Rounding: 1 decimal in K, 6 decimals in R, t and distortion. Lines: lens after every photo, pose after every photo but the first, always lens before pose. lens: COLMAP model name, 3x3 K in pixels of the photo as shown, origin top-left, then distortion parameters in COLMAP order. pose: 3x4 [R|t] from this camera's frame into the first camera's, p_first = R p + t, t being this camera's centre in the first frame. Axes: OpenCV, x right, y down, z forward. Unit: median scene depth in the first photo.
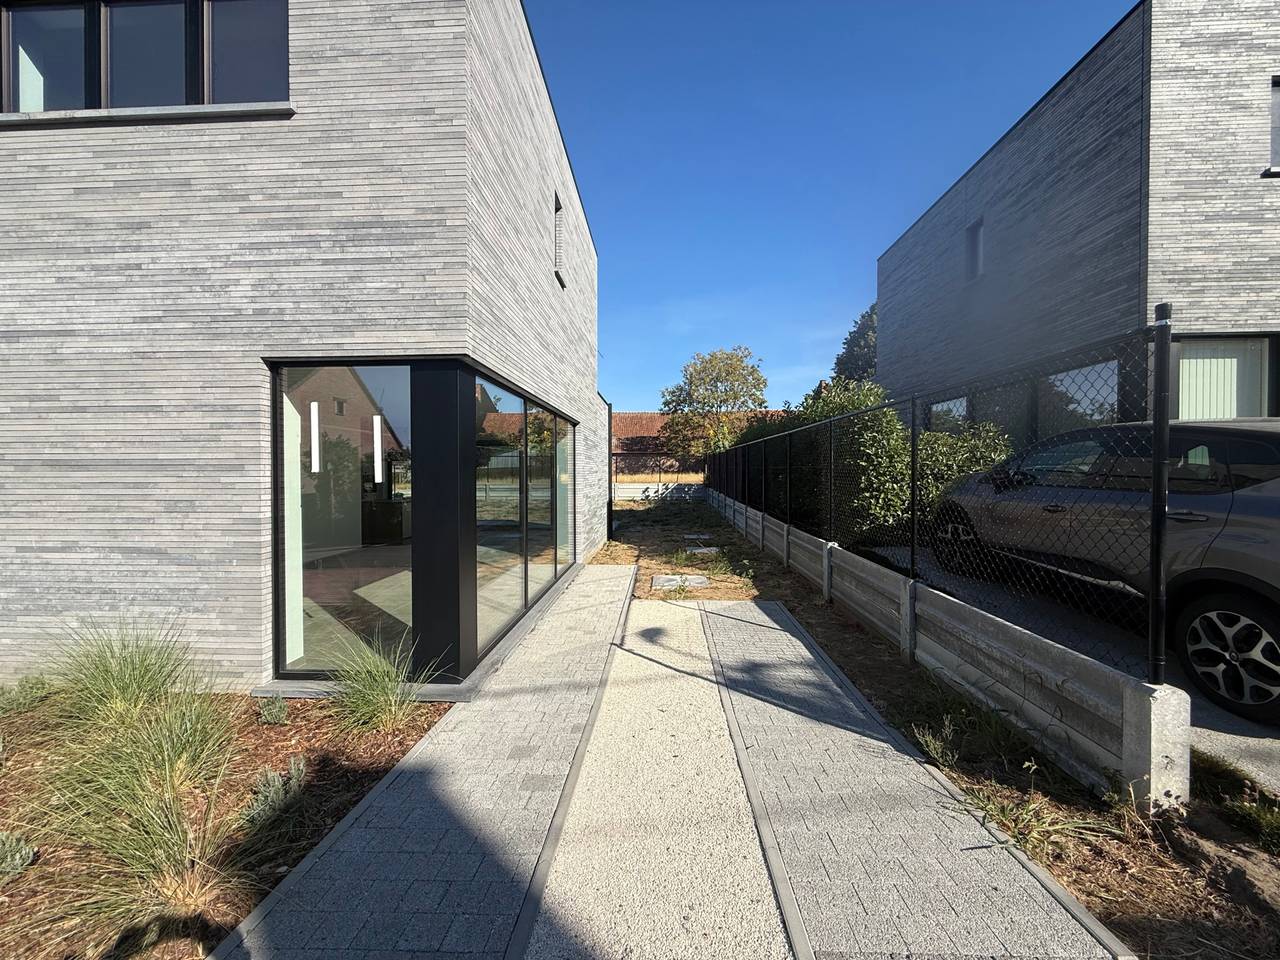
lens RADIAL K [[511.4, 0, 637.1], [0, 511.4, 480.1], [0, 0, 1]] dist [-0.000421, 0.000016]
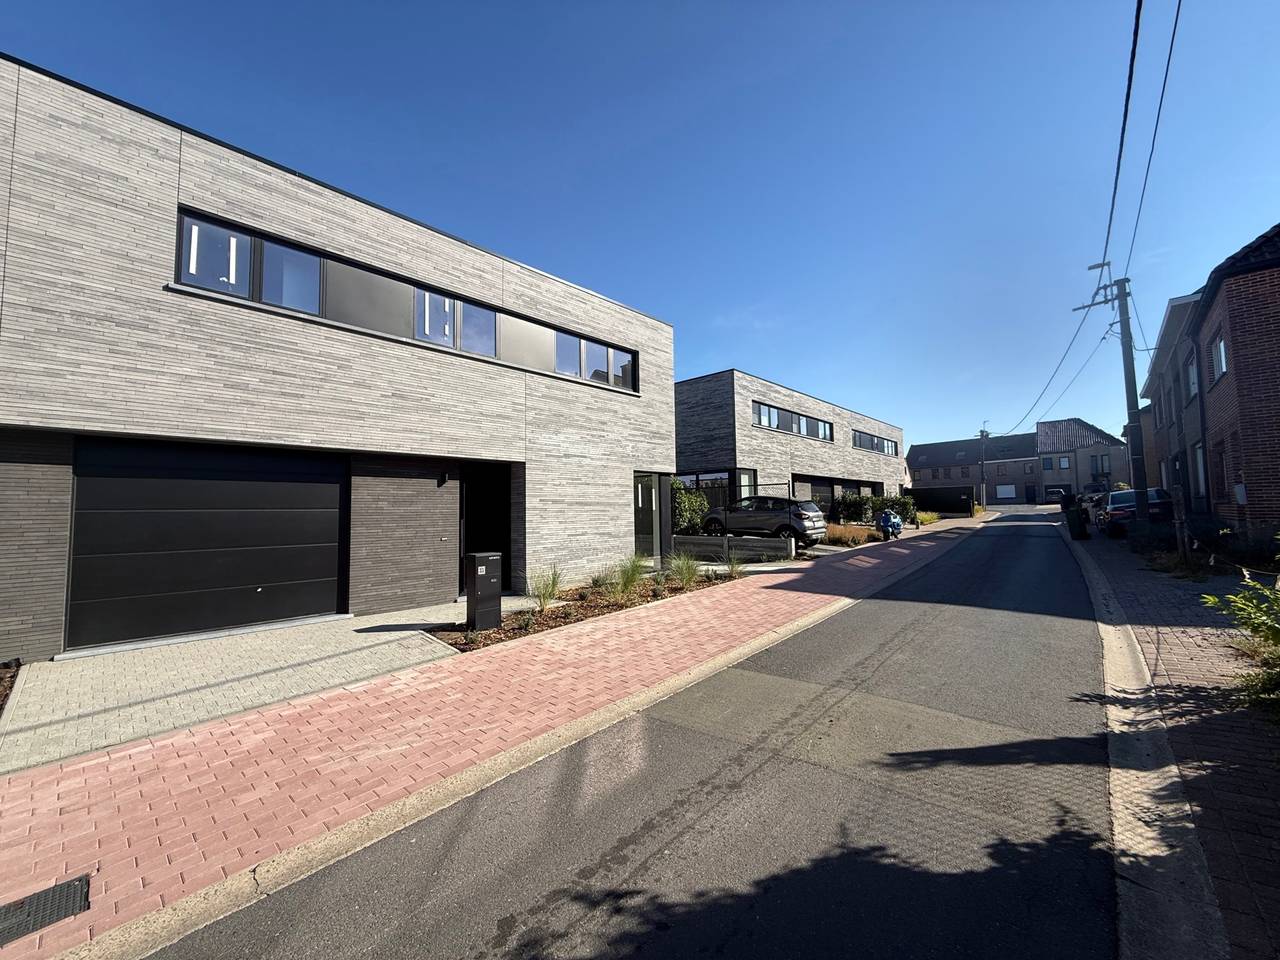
lens RADIAL K [[511.4, 0, 637.1], [0, 511.4, 480.1], [0, 0, 1]] dist [-0.000421, 0.000016]
pose [[0.645657, 0.041351, 0.762507, -3.079552], [0.027687, 0.996608, -0.077491, 0.065493], [-0.763125, 0.071145, 0.642322, -1.019040]]
